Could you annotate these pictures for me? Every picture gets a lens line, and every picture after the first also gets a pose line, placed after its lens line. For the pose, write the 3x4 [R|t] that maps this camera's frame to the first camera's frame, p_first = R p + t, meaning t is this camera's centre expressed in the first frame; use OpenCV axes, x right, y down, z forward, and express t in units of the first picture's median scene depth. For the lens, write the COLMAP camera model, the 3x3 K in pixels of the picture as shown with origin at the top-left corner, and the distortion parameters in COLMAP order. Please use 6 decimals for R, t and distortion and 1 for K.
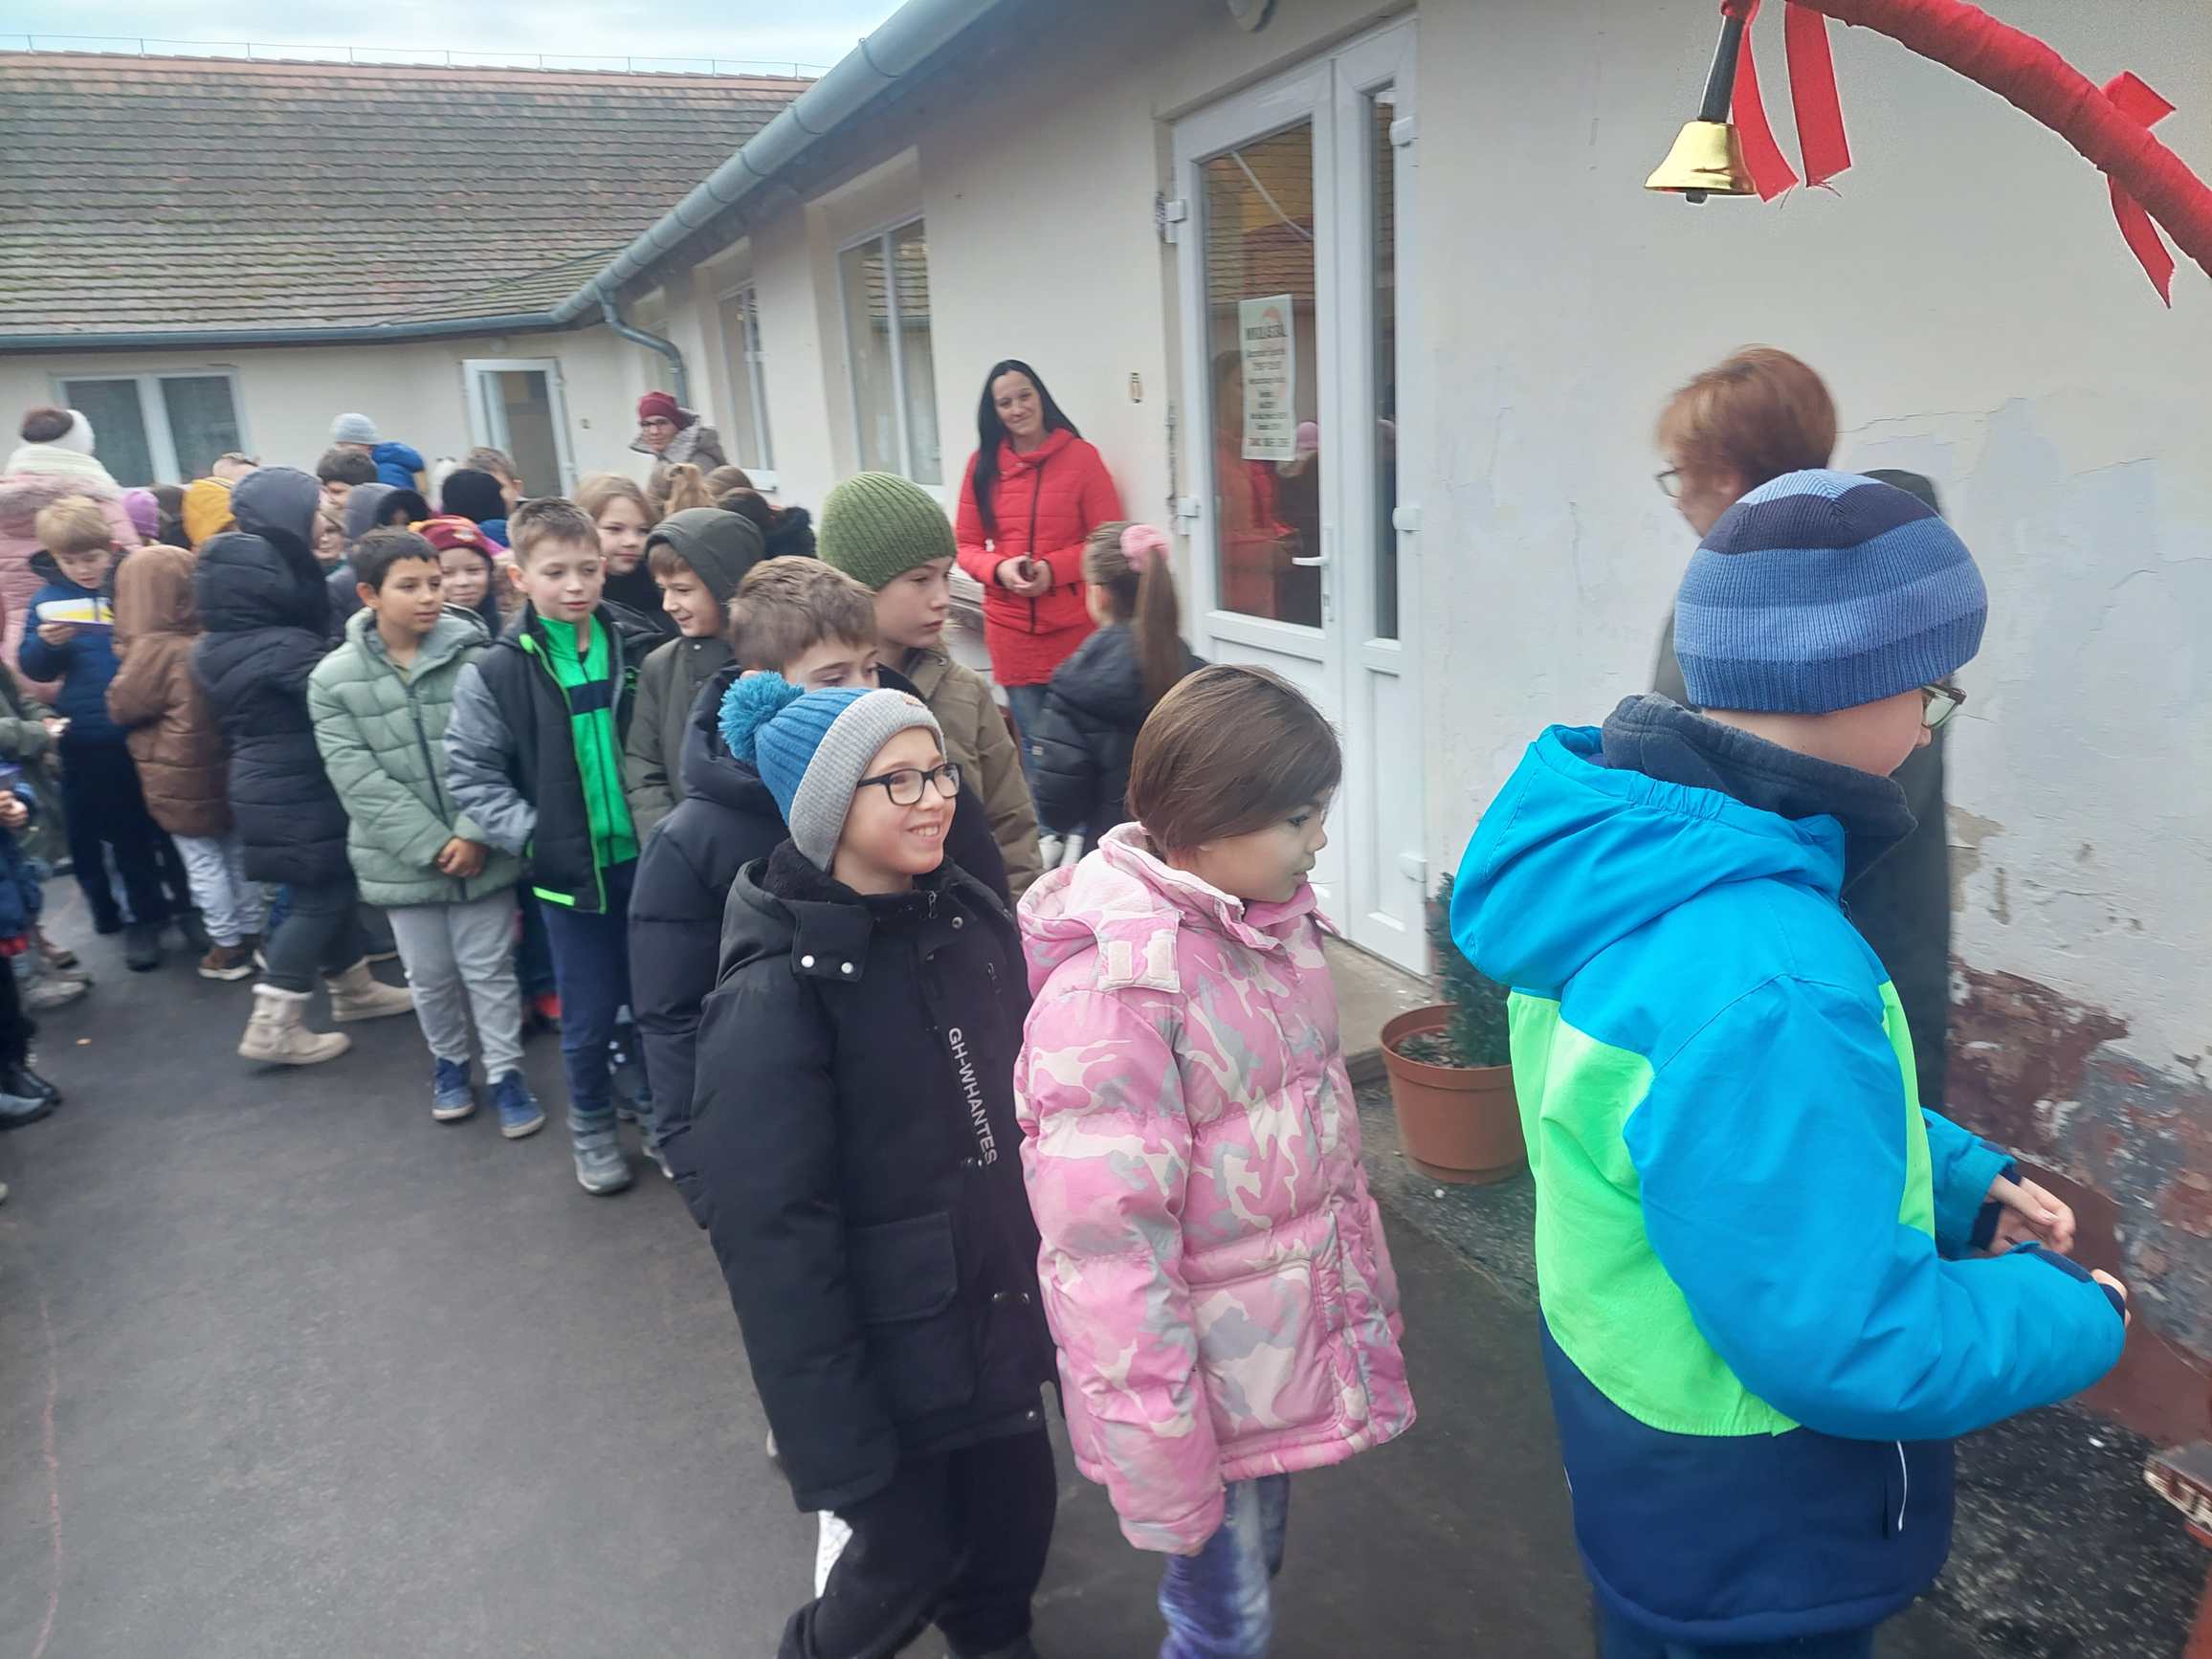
lens RADIAL K [[1648.9, 0, 1162.1], [0, 1648.9, 833.0], [0, 0, 1]] dist [0.018381, -0.007965]
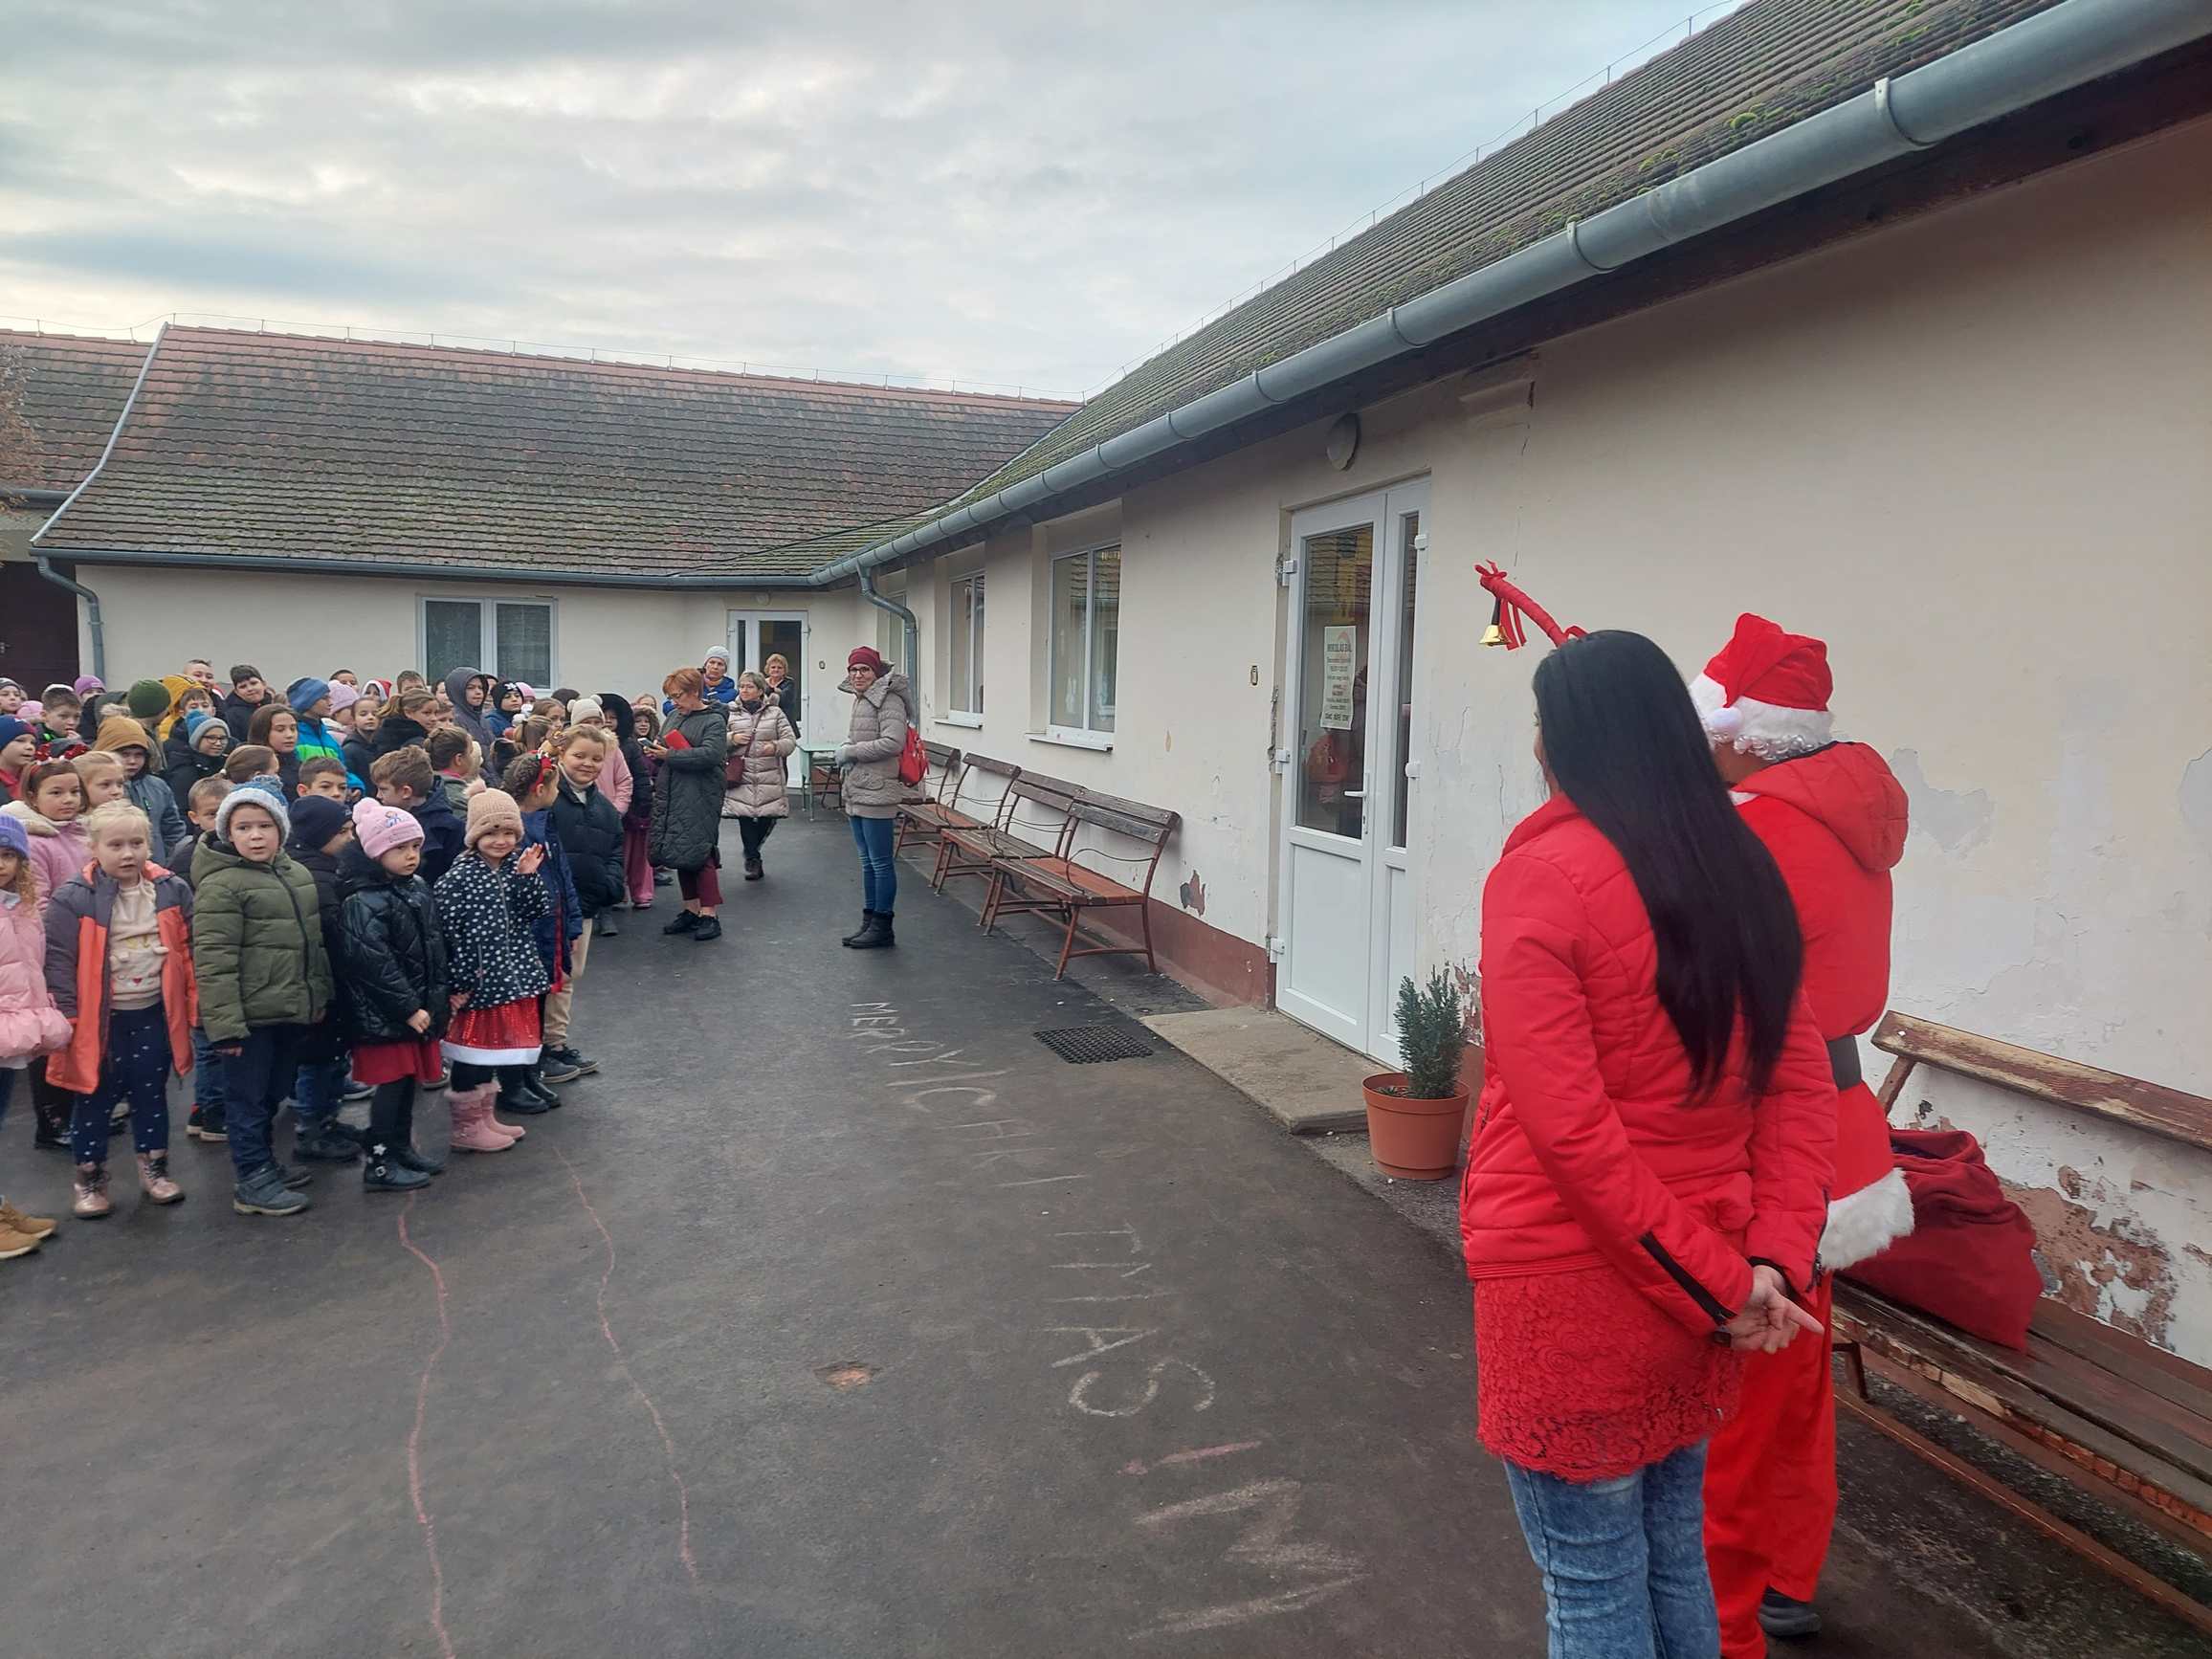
lens RADIAL K [[1596.0, 0, 1106.0], [0, 1596.0, 829.5], [0, 0, 1]] dist [0.158745, -0.212764]
pose [[0.989169, 0.086805, -0.118362, 0.010706], [-0.104416, 0.982882, -0.151789, 0.031212], [0.103159, 0.162504, 0.981300, -0.127345]]
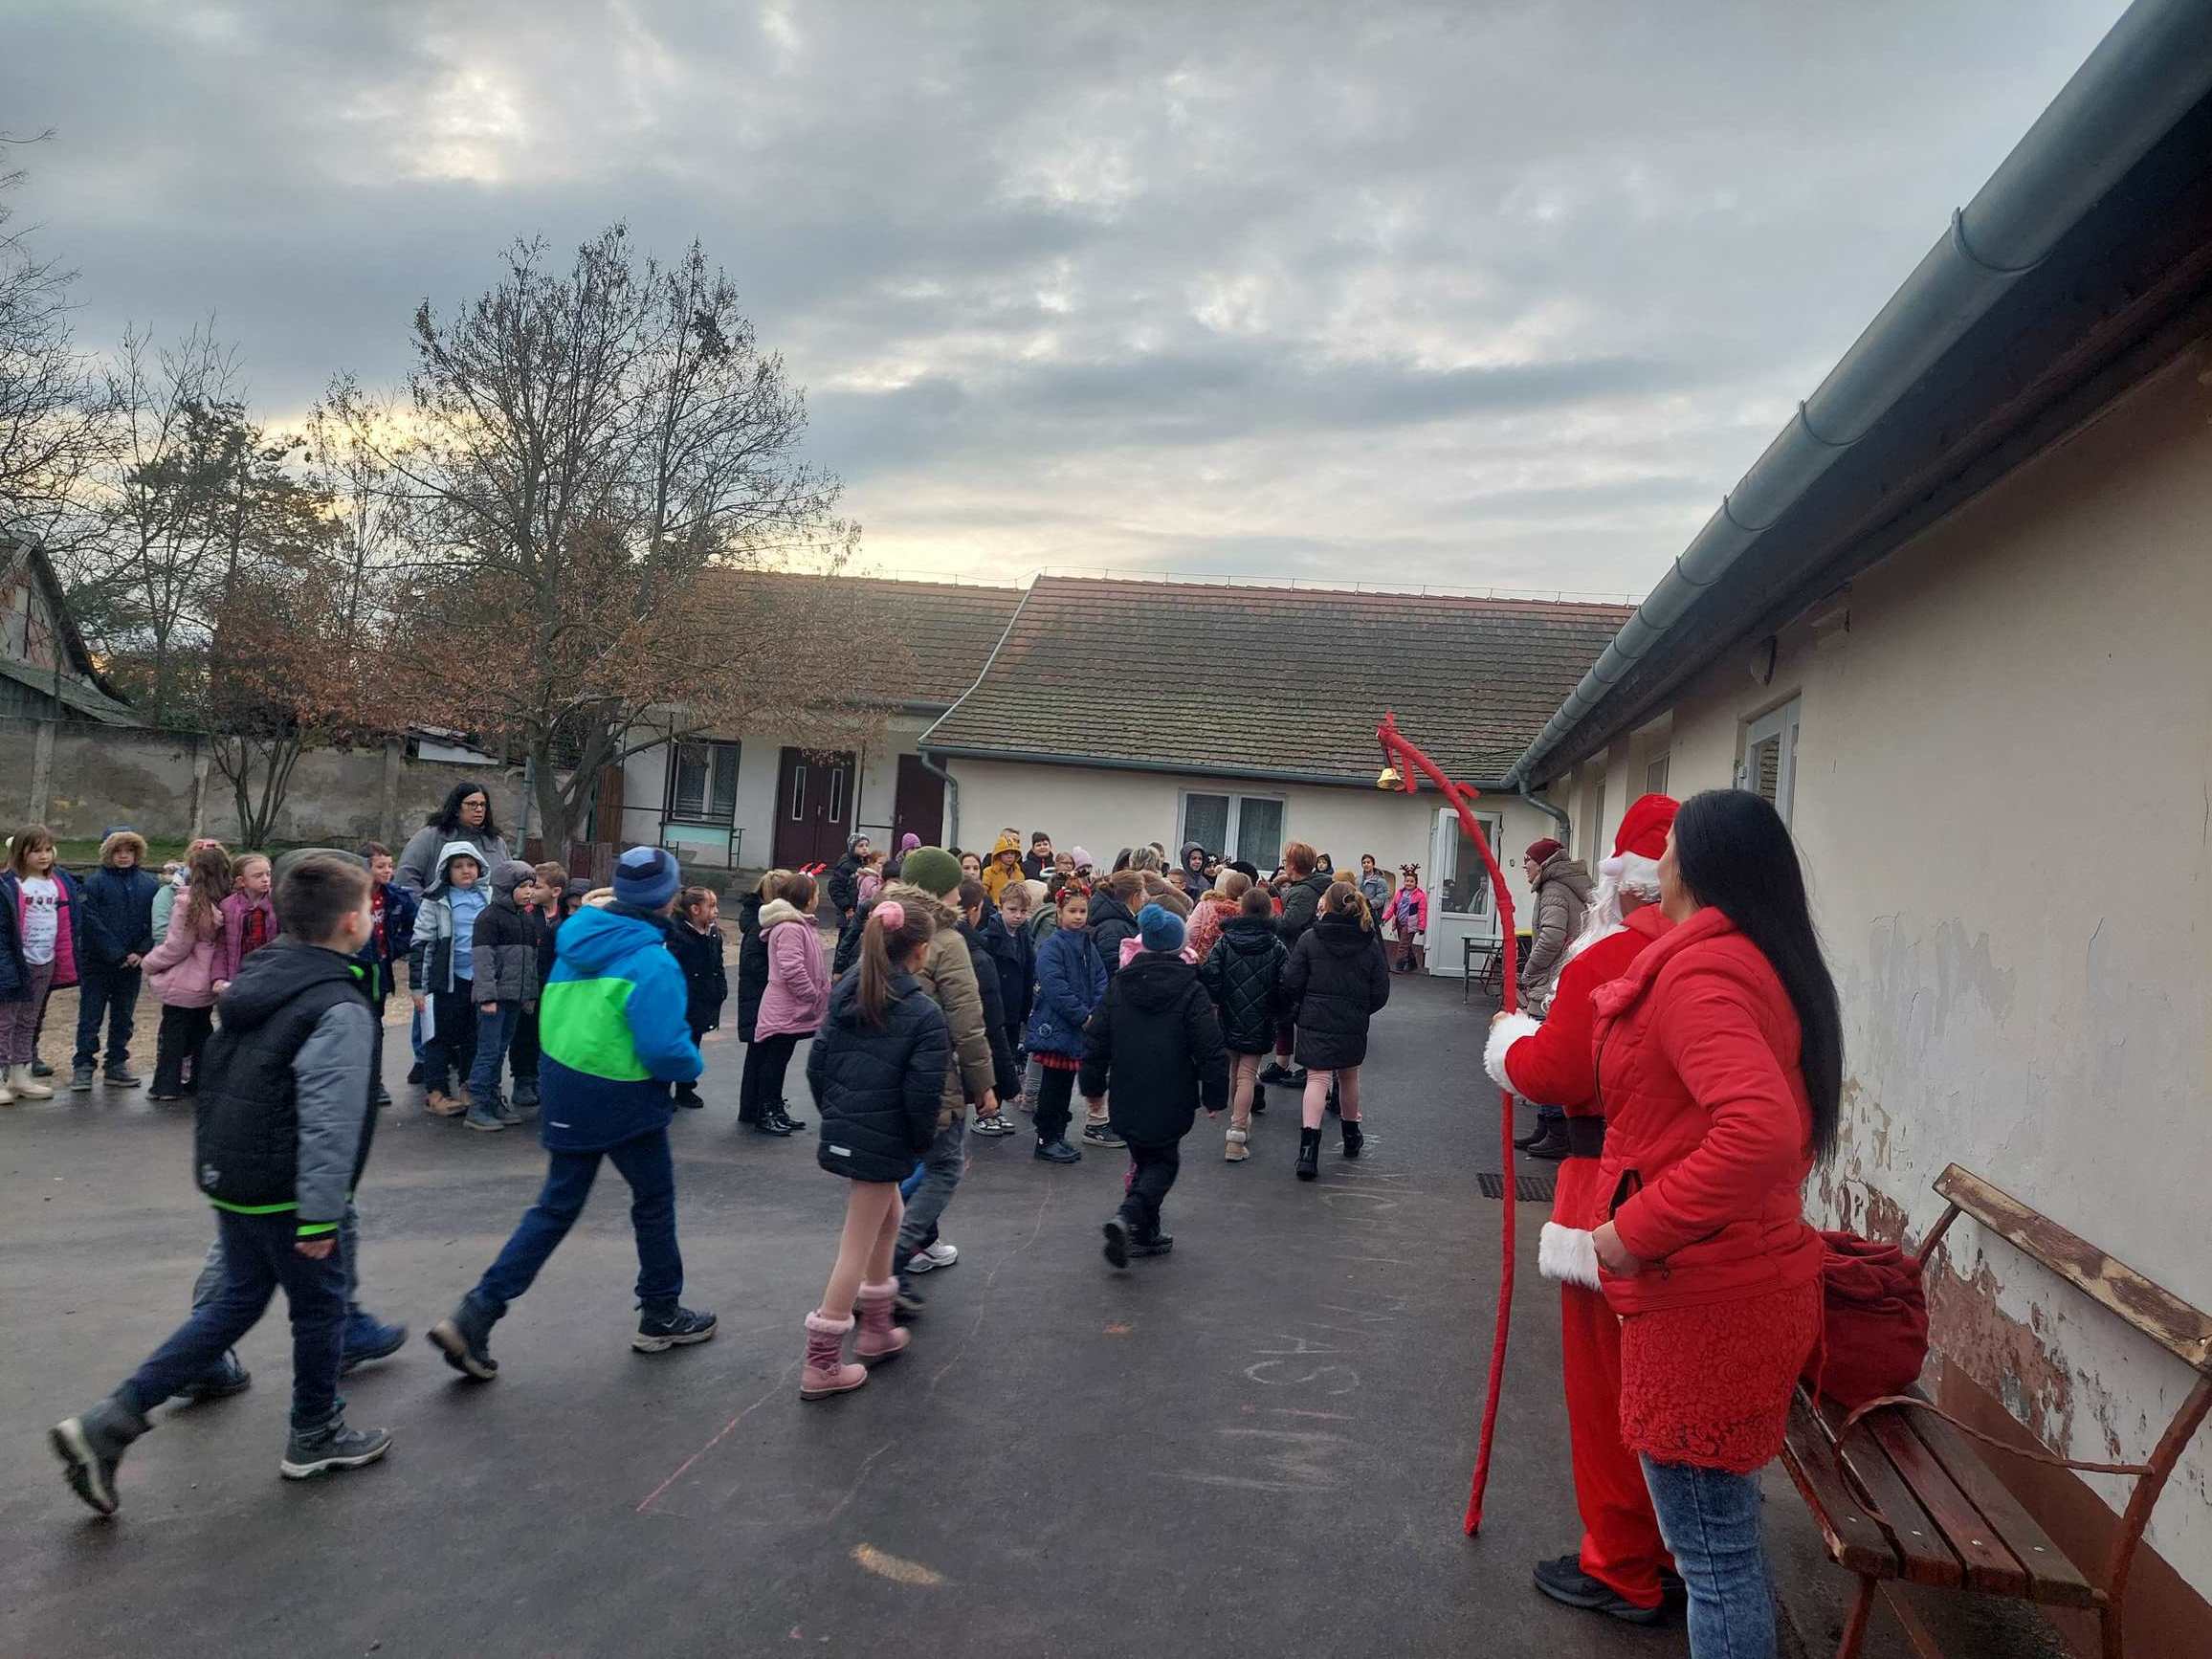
lens RADIAL K [[1578.5, 0, 1106.7], [0, 1578.5, 928.0], [0, 0, 1]] dist [0.027360, -0.002060]
pose [[0.804008, 0.150849, -0.575165, 0.123420], [-0.266981, 0.955884, -0.122505, 0.039702], [0.531311, 0.252054, 0.808812, -0.167932]]
